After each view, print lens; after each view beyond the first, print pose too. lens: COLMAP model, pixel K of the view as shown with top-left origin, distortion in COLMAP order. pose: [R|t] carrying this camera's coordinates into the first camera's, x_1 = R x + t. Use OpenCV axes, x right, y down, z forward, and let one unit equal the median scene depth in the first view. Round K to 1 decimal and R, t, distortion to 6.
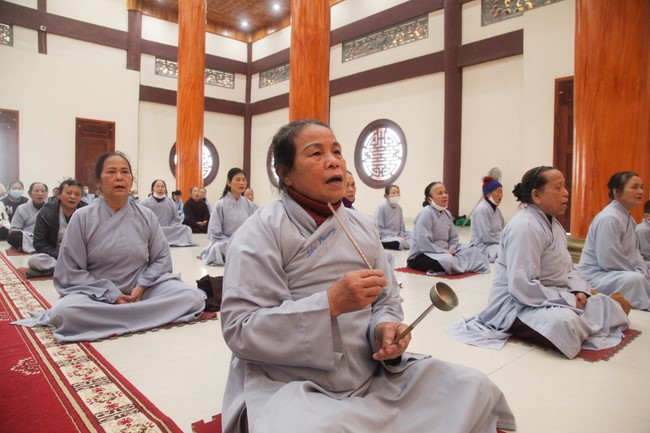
lens RADIAL K [[434.9, 0, 312.4], [0, 434.9, 216.8], [0, 0, 1]] dist [-0.091324, 0.051102]
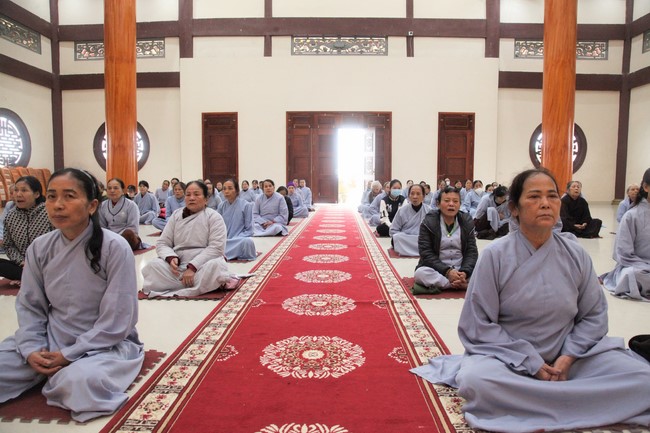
lens RADIAL K [[452.0, 0, 329.3], [0, 452.0, 220.4], [0, 0, 1]] dist [-0.115658, 0.061105]
pose [[0.737037, 0.039078, -0.674721, -0.124217], [-0.020118, 0.999153, 0.035892, -0.048963], [0.675553, -0.012880, 0.737199, 0.109917]]
